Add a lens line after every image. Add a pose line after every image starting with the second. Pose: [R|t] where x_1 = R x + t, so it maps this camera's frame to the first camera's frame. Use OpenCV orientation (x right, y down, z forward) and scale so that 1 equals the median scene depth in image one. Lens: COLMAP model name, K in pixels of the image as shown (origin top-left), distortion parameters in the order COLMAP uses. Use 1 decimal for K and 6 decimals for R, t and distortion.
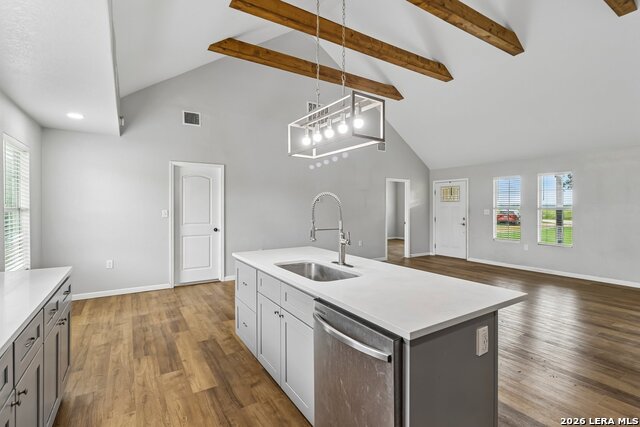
lens RADIAL K [[302.4, 0, 319.5], [0, 302.4, 208.2], [0, 0, 1]] dist [-0.000038, 0.000064]
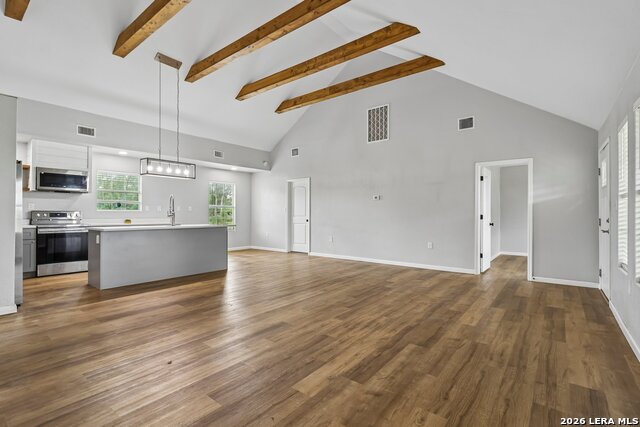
lens RADIAL K [[300.2, 0, 320.0], [0, 300.2, 213.5], [0, 0, 1]] dist [-0.000837, -0.000048]
pose [[0.333545, 0.002156, -0.942732, 1.096738], [-0.007431, 0.999972, -0.000342, 0.036155], [0.942705, 0.007119, 0.333552, 0.546704]]
